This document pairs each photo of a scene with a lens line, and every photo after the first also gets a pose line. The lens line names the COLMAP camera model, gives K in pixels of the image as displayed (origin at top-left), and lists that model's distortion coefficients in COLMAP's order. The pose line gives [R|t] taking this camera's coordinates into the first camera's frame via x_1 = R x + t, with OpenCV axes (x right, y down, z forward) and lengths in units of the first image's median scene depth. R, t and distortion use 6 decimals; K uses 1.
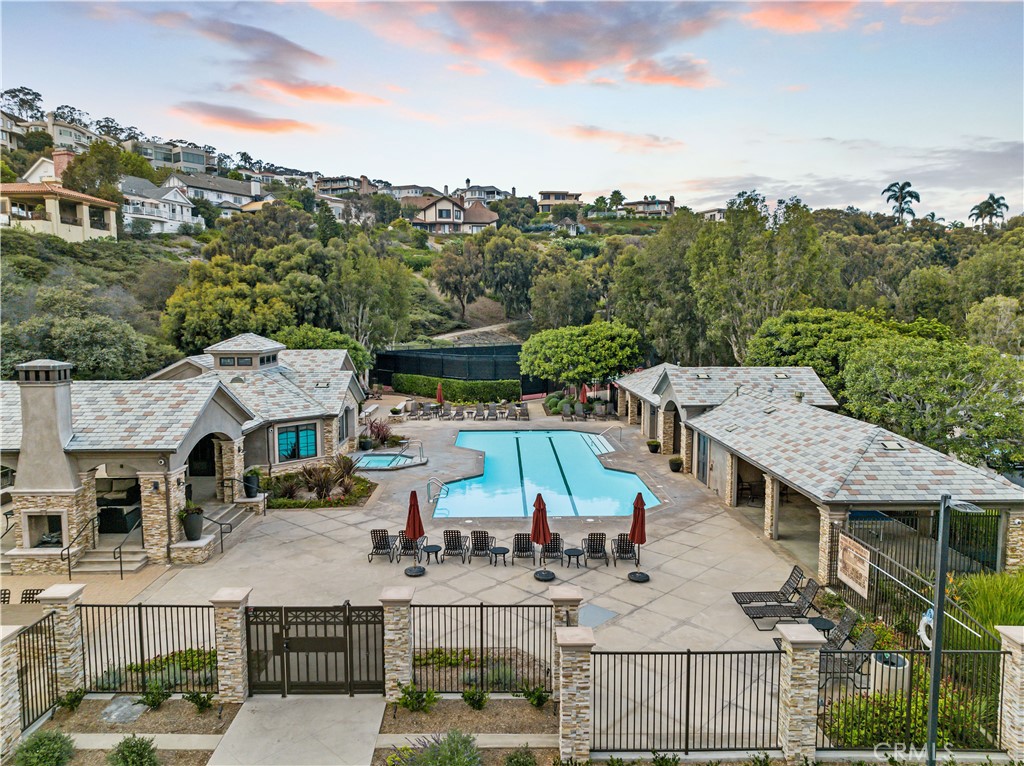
lens RADIAL K [[713.3, 0, 512.0], [0, 713.3, 383.0], [0, 0, 1]] dist [0.000780, -0.001157]
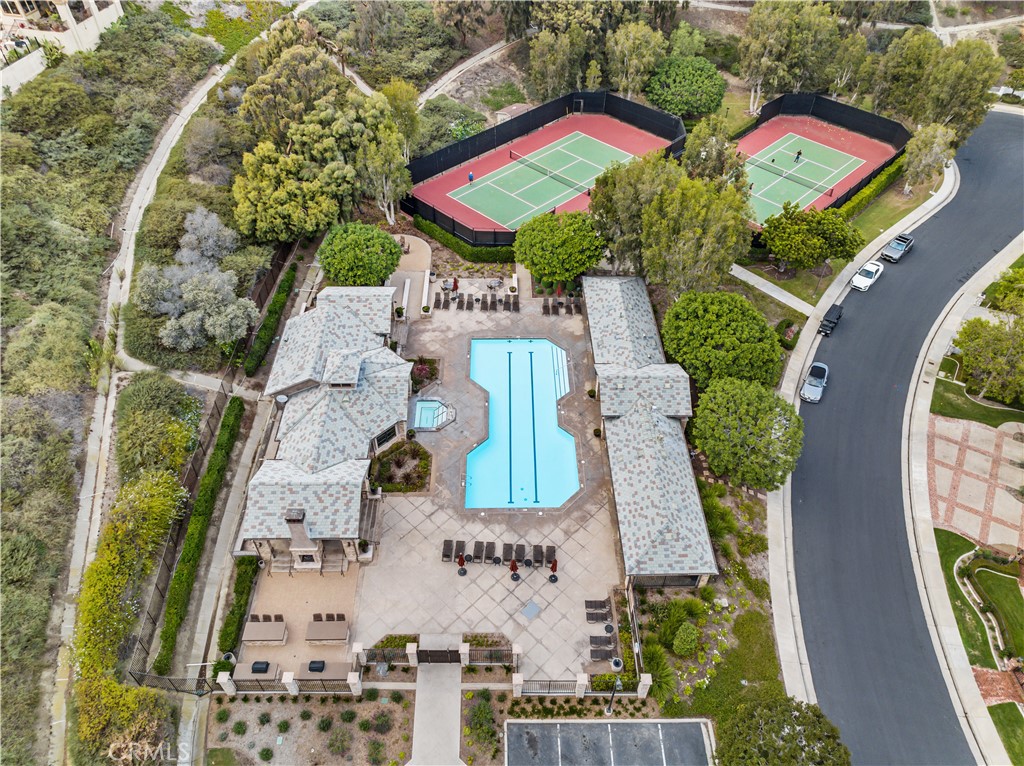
lens RADIAL K [[705.8, 0, 512.0], [0, 705.8, 383.0], [0, 0, 1]] dist [0.008730, -0.000687]
pose [[0.999910, 0.013078, 0.002883, 0.006619], [-0.012134, 0.793683, 0.608210, -0.619671], [0.005665, -0.608190, 0.793771, -0.187851]]
